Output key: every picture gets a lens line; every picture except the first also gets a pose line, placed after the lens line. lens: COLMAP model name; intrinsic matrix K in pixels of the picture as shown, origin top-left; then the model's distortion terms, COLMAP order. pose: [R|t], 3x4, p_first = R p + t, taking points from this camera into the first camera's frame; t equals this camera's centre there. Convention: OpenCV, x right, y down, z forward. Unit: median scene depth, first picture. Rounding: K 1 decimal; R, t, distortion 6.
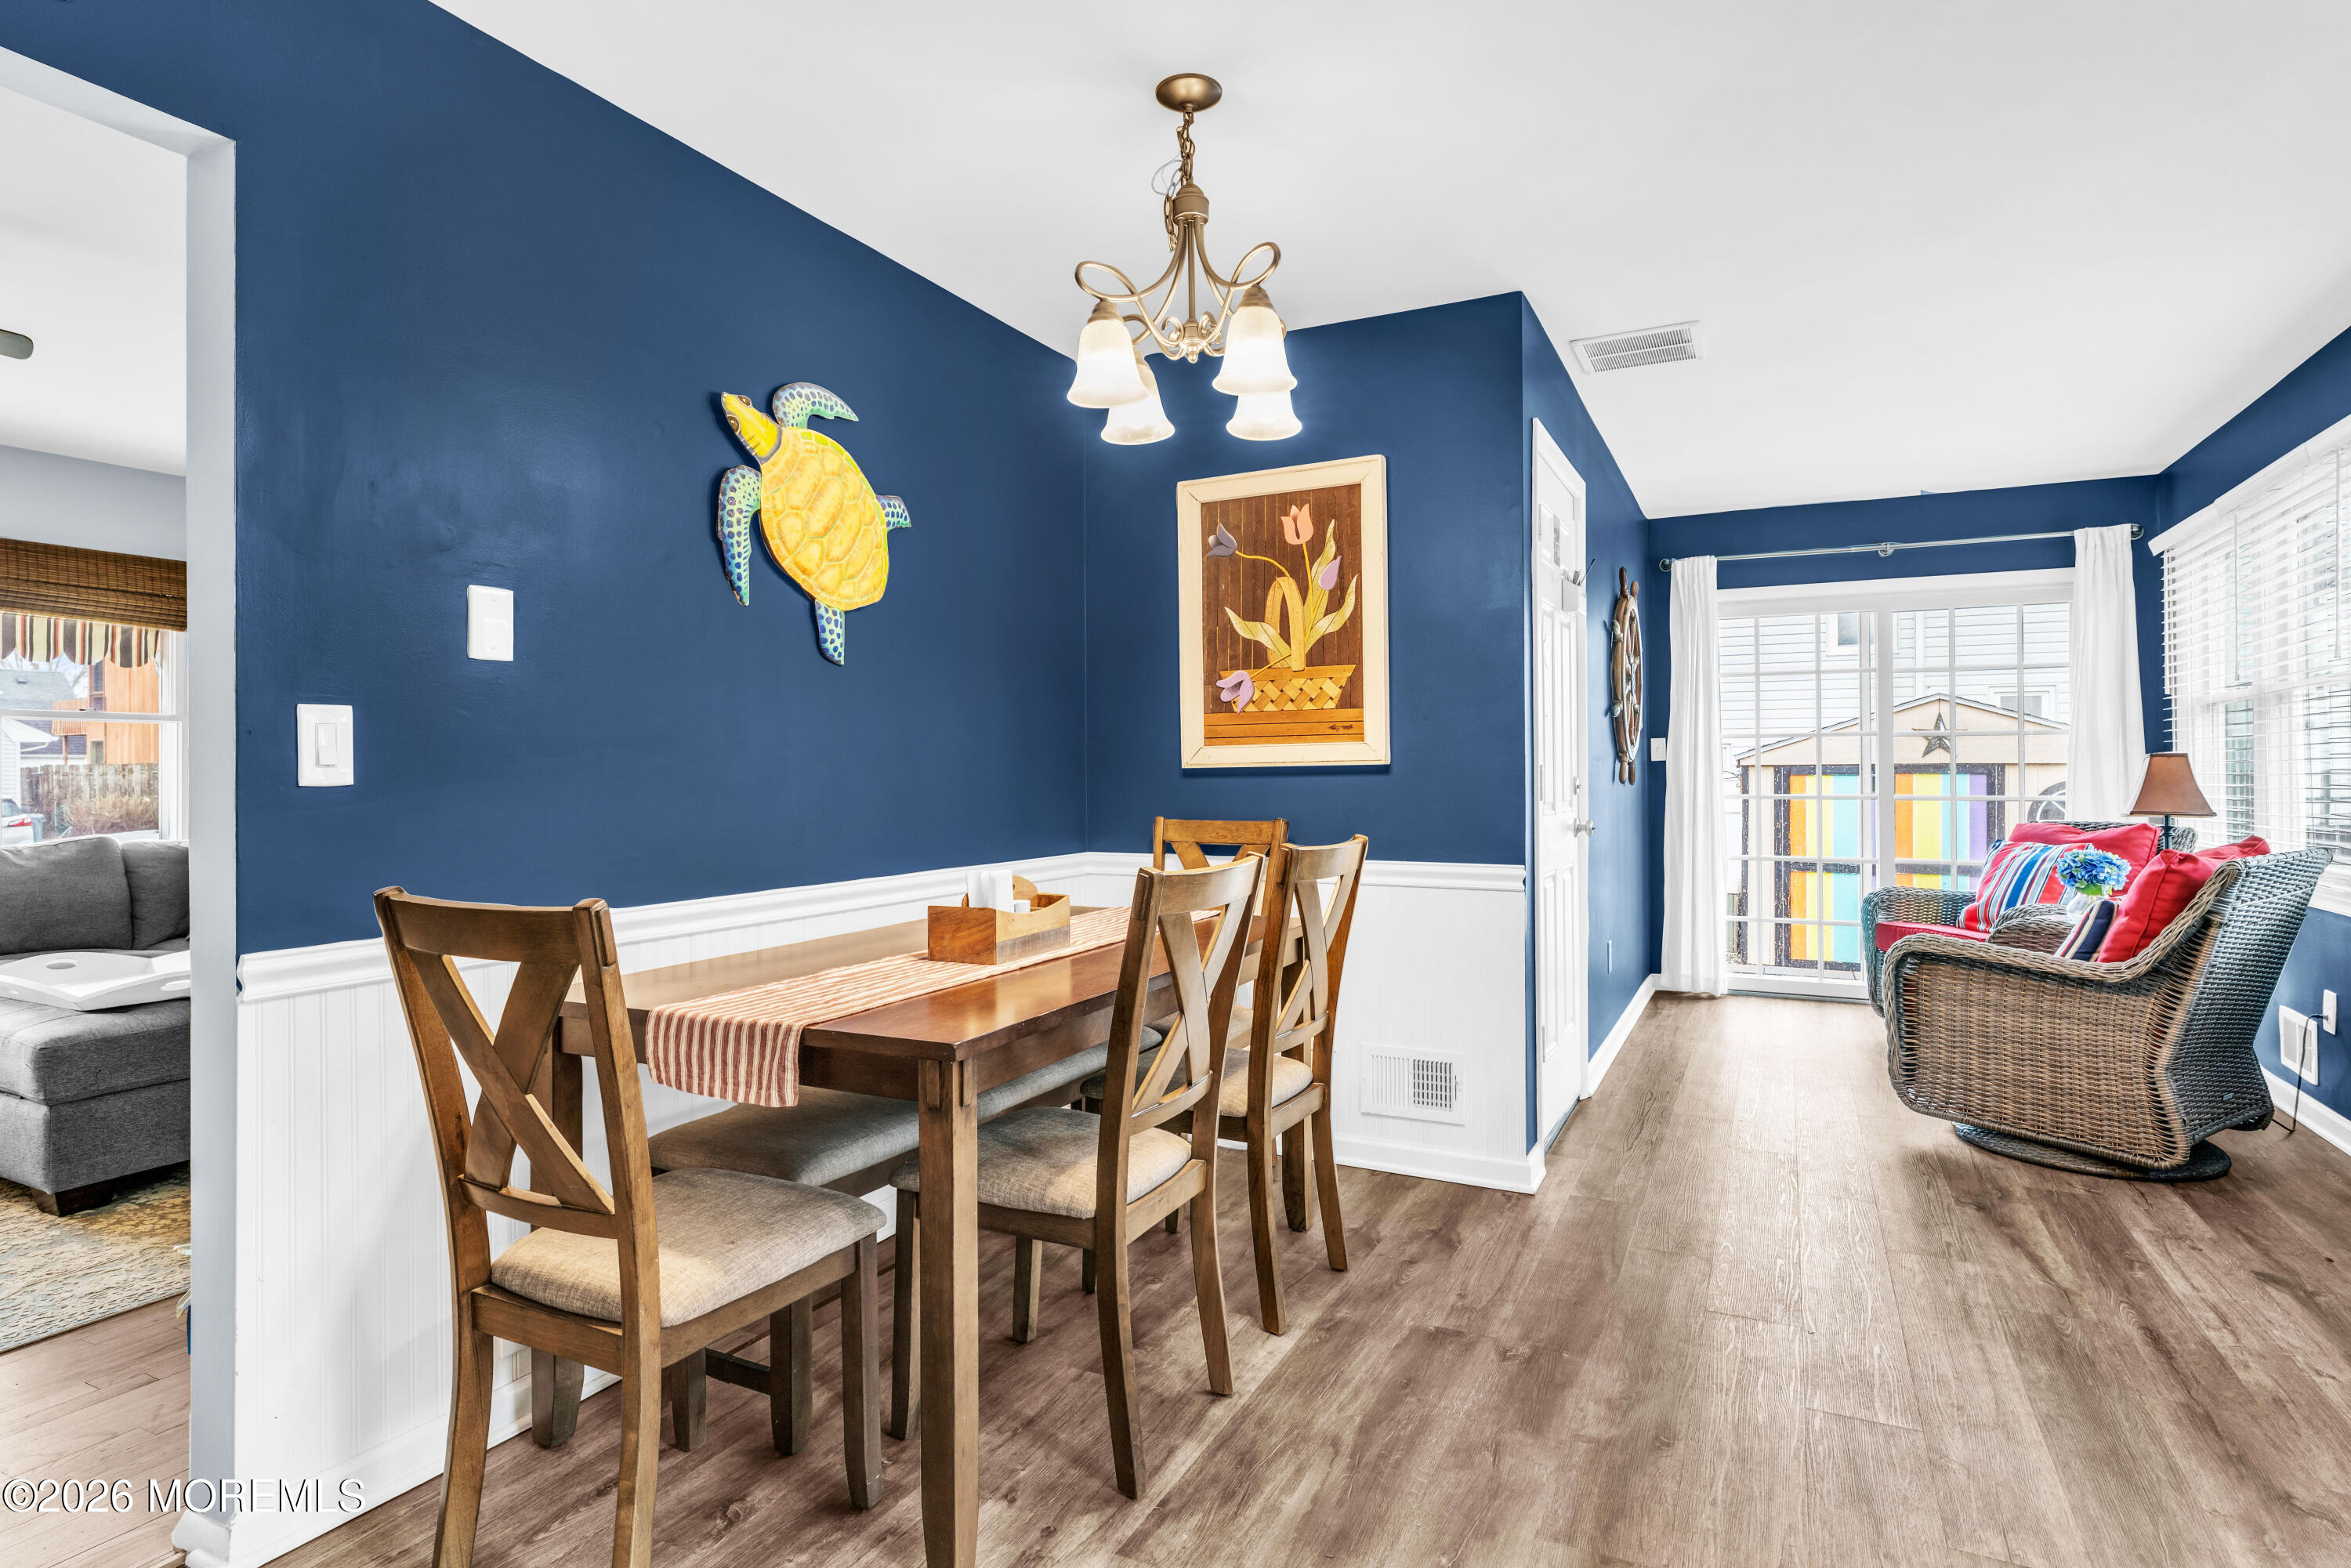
lens RADIAL K [[1215.5, 0, 1183.3], [0, 1215.5, 756.7], [0, 0, 1]] dist [0.000251, -0.000578]
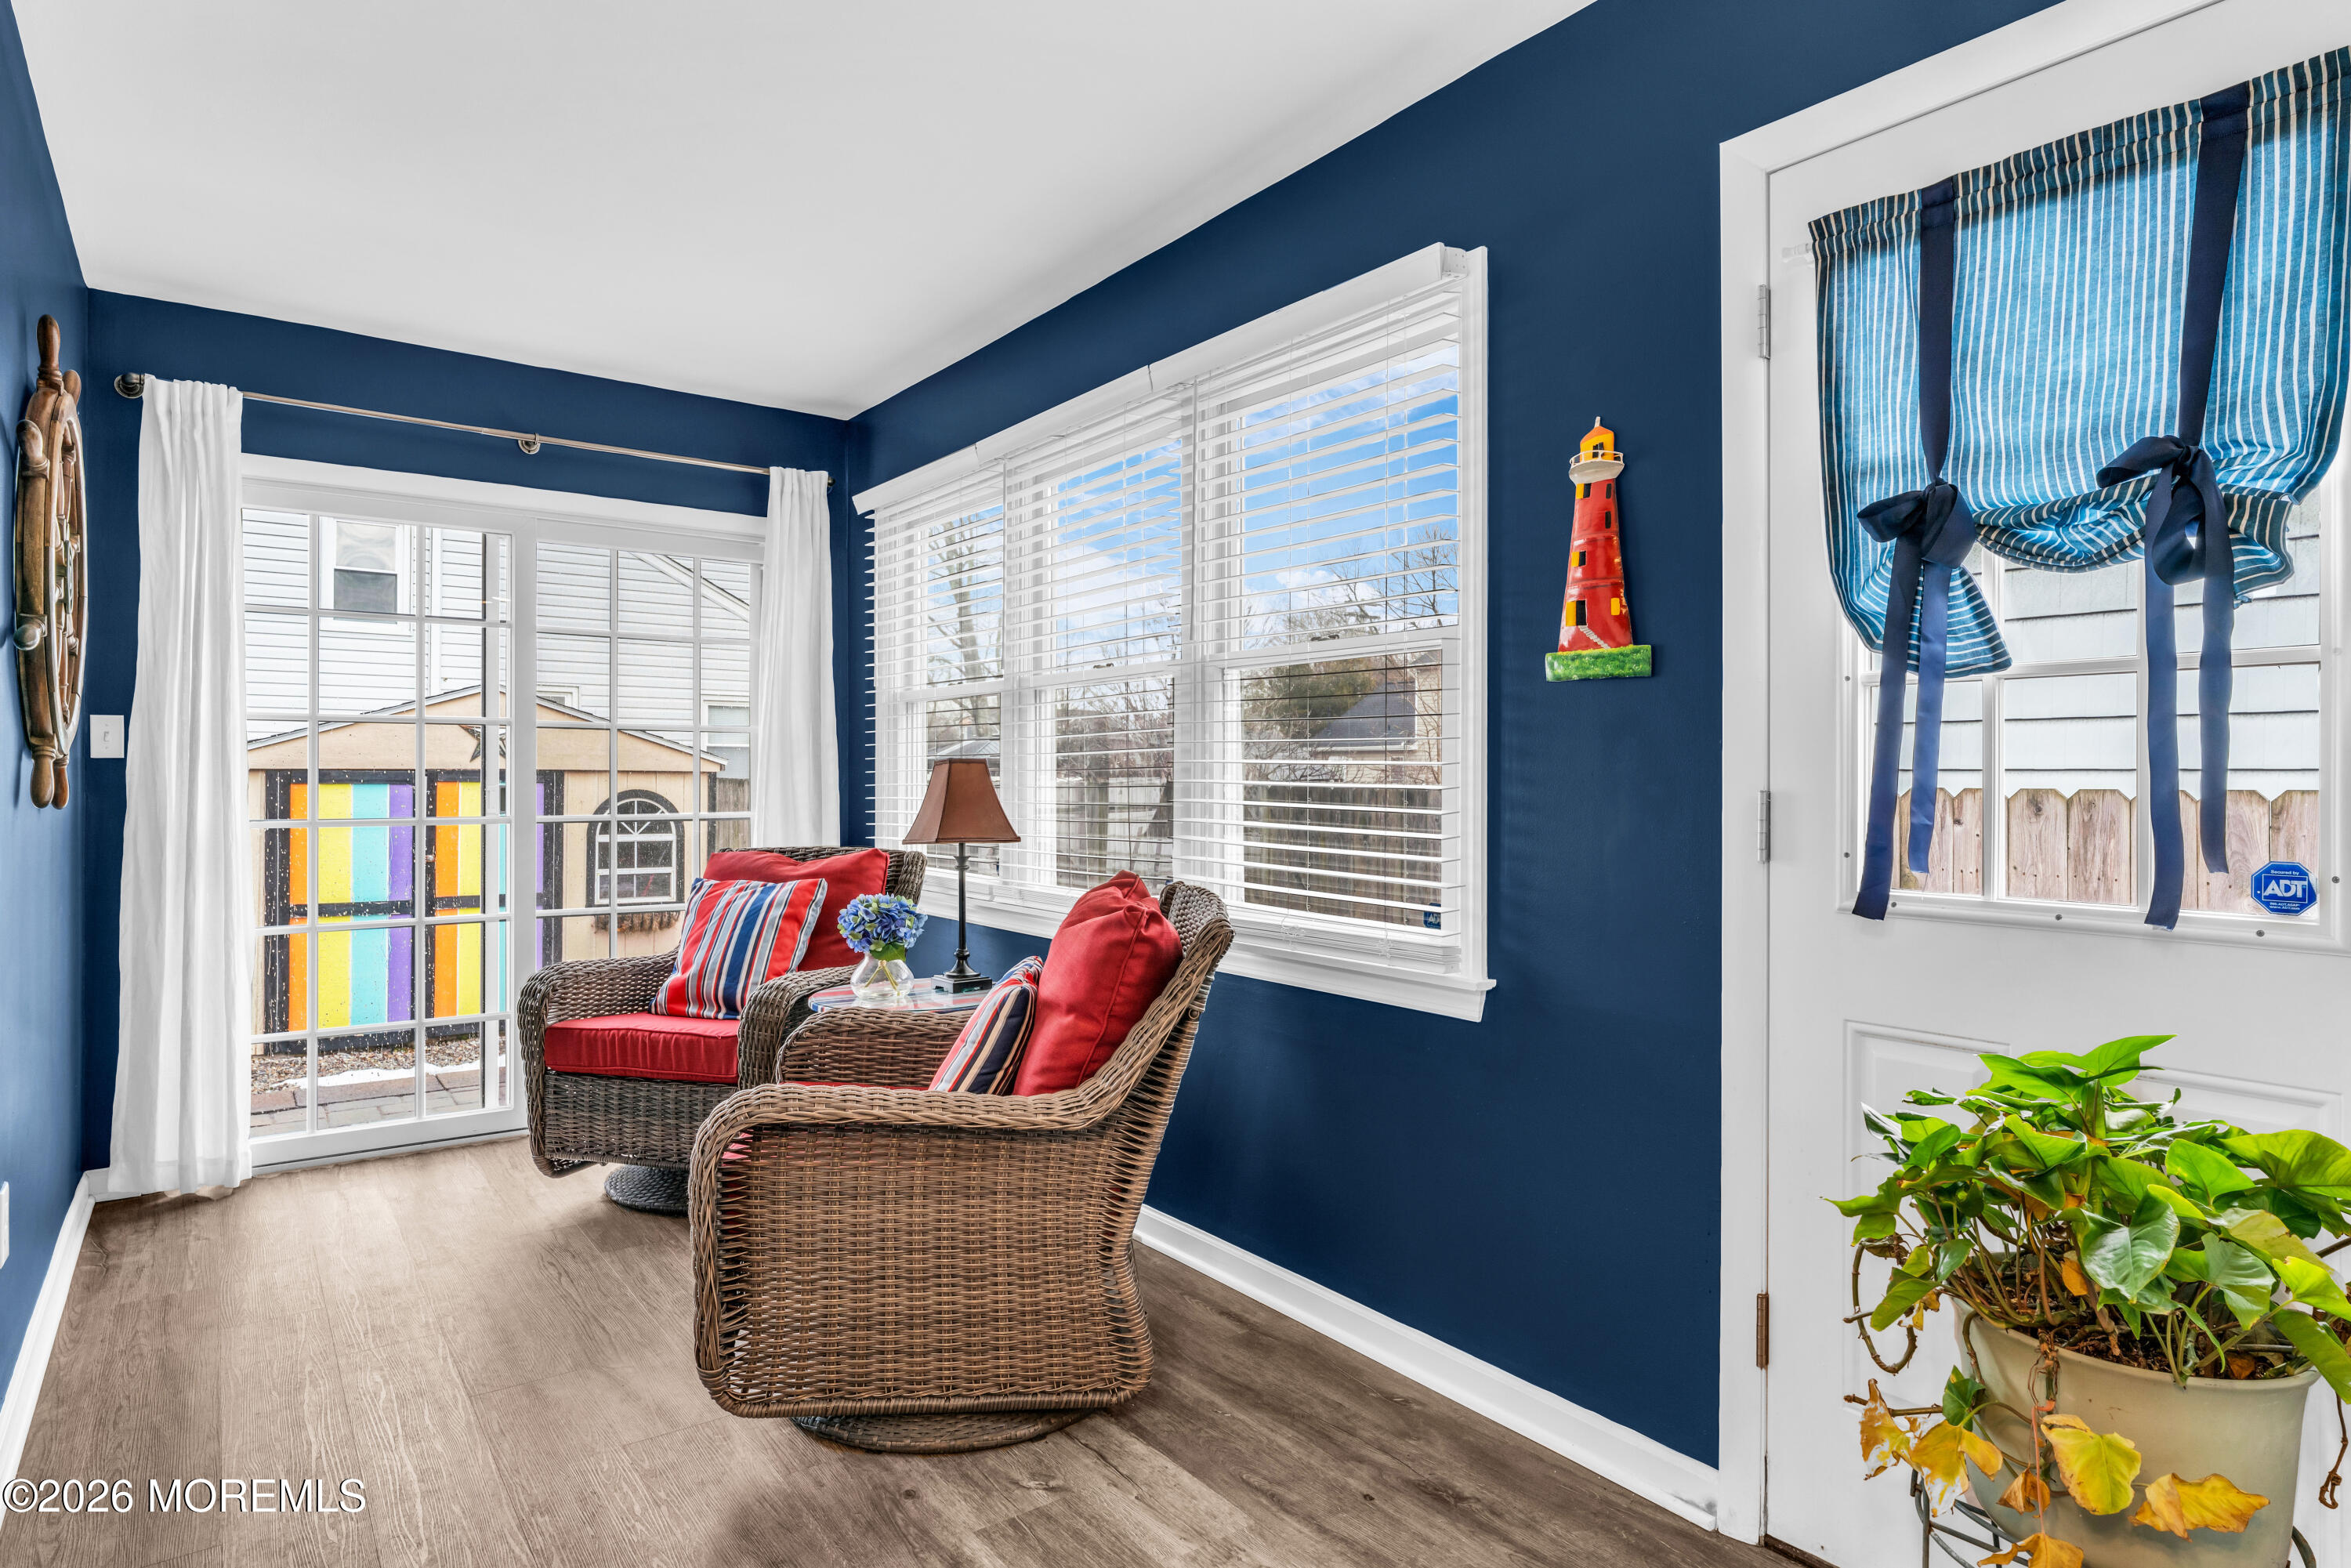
lens RADIAL K [[1289.4, 0, 1169.4], [0, 1289.4, 775.2], [0, 0, 1]] dist [0.000933, 0.000345]
pose [[0.457228, 0.005620, 0.889332, 0.139381], [-0.014747, 0.999890, 0.001263, 0.003864], [-0.889227, -0.013692, 0.457260, 0.445186]]
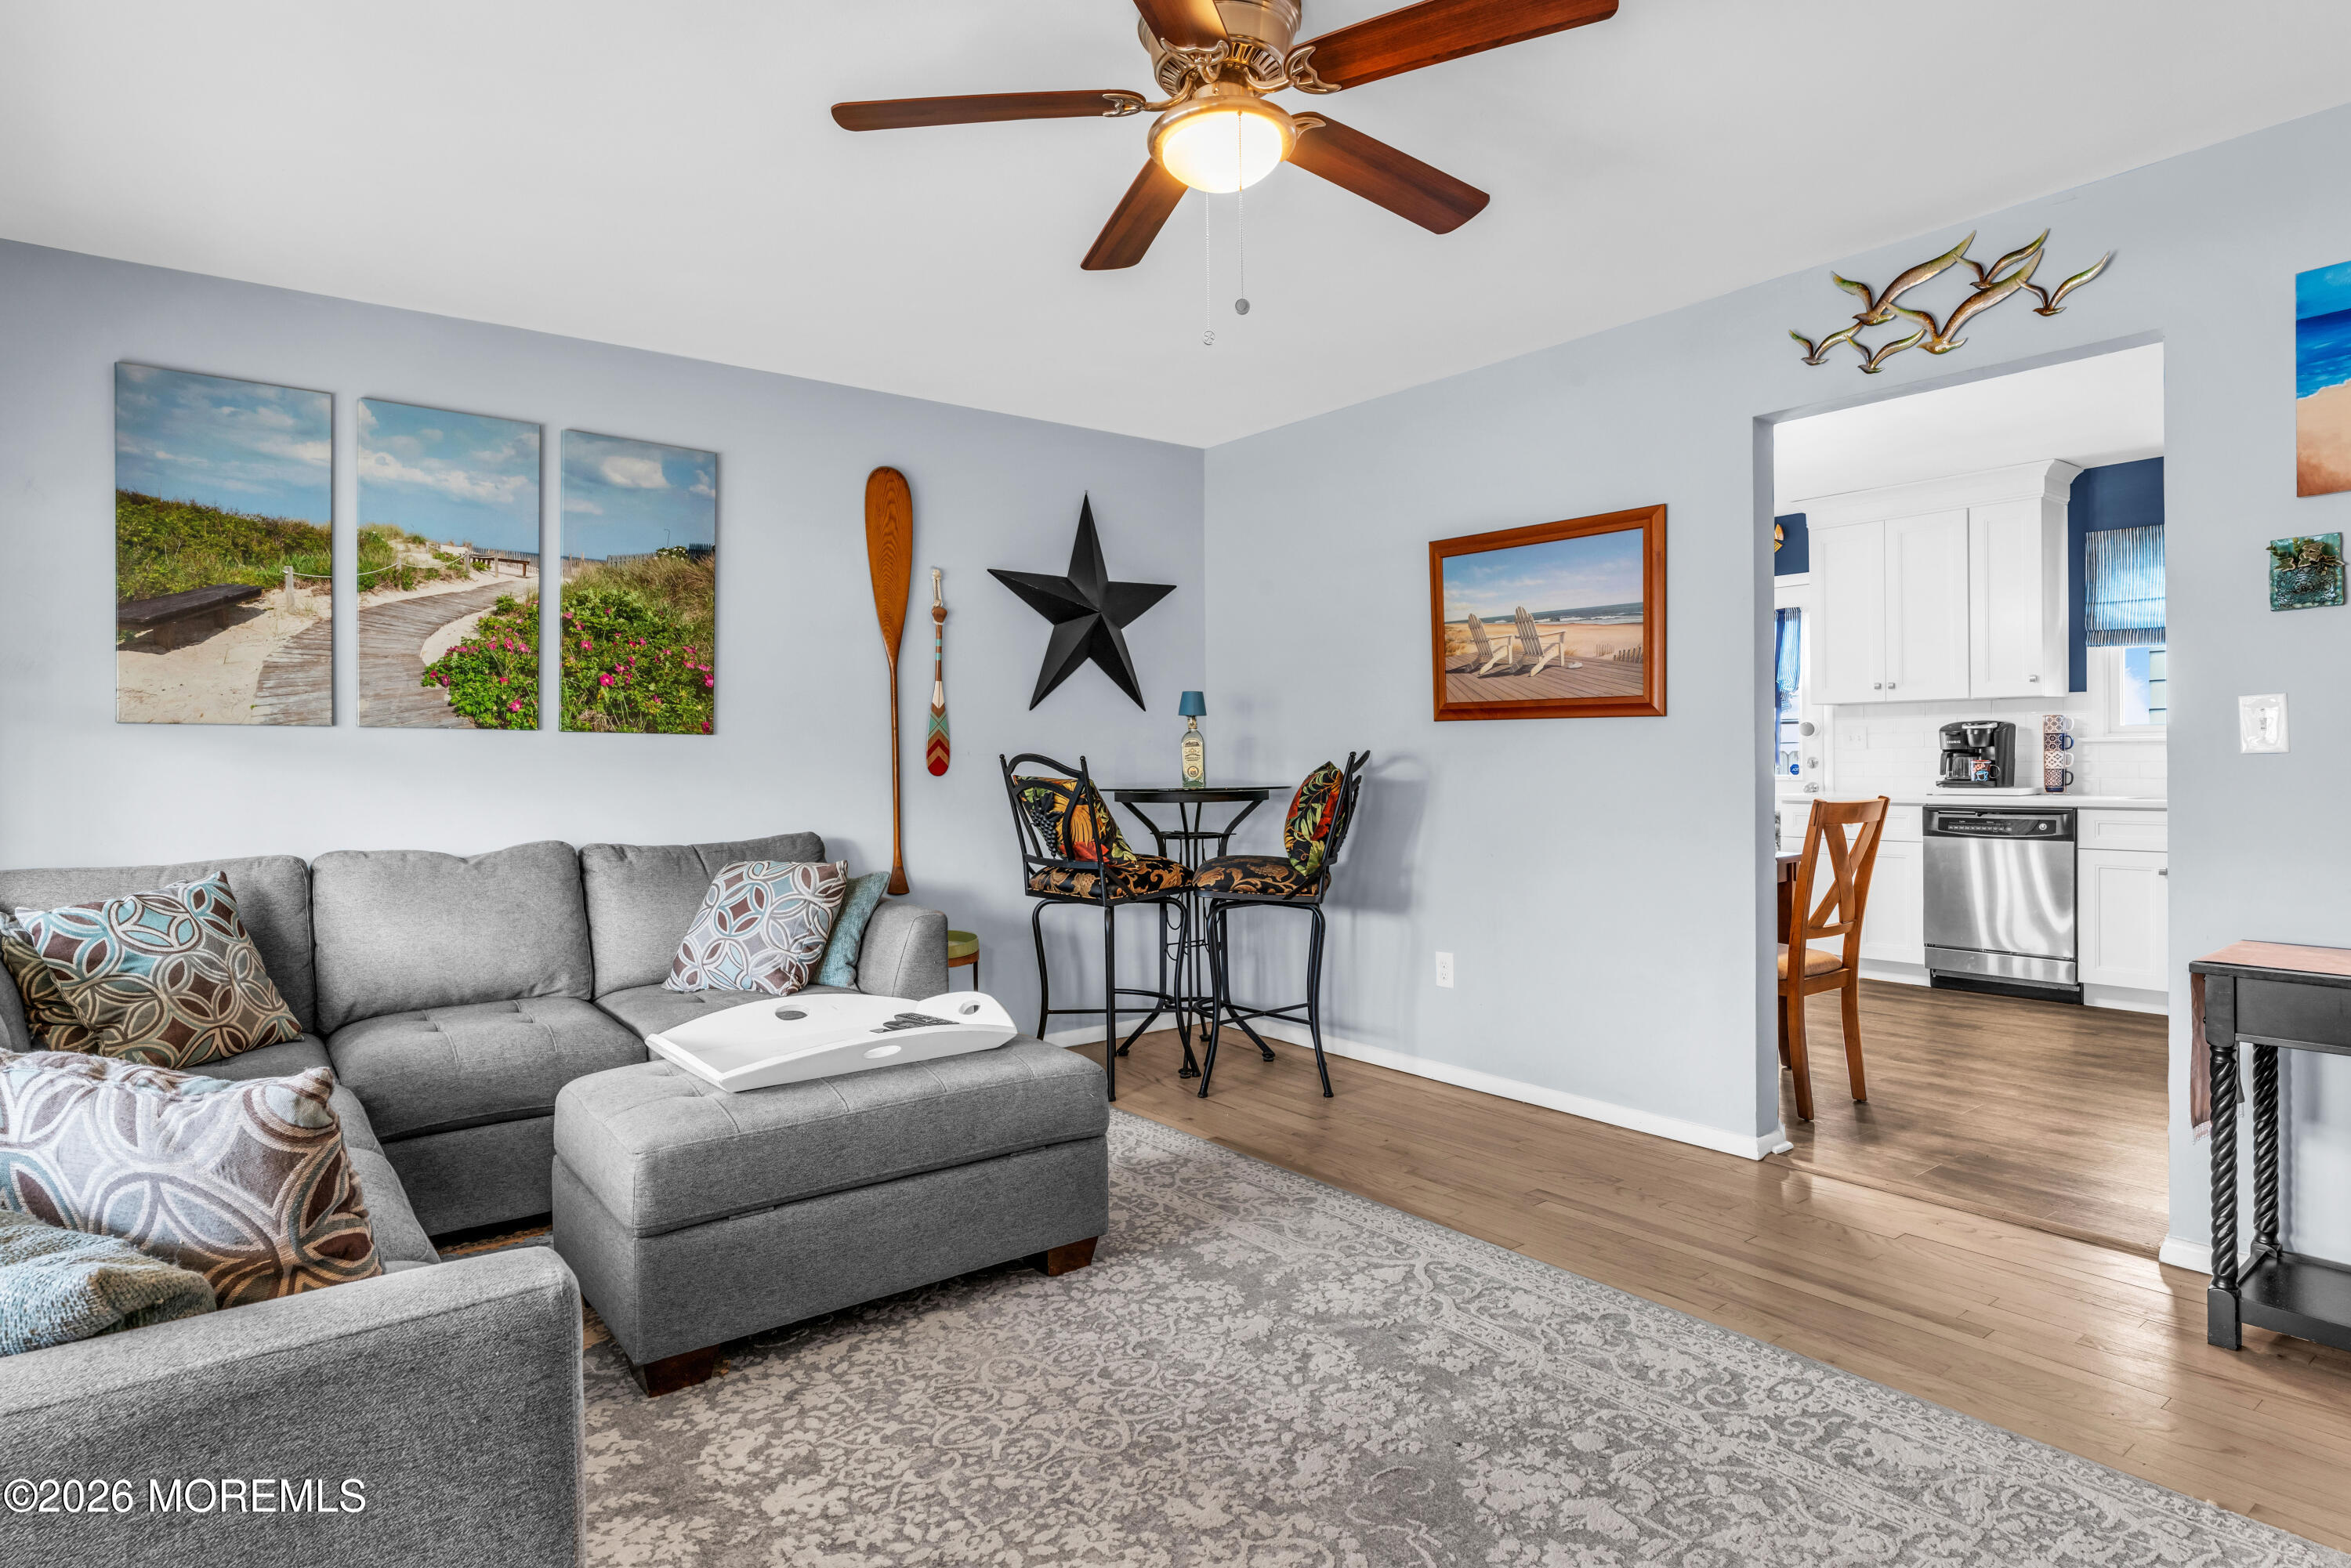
lens RADIAL K [[1289.4, 0, 1187.1], [0, 1289.4, 773.9], [0, 0, 1]] dist [0.000933, 0.000345]
pose [[0.427328, -0.014230, 0.903985, -1.108723], [0.001116, 0.999884, 0.015212, 0.008224], [-0.904096, -0.005492, 0.427294, 0.349612]]
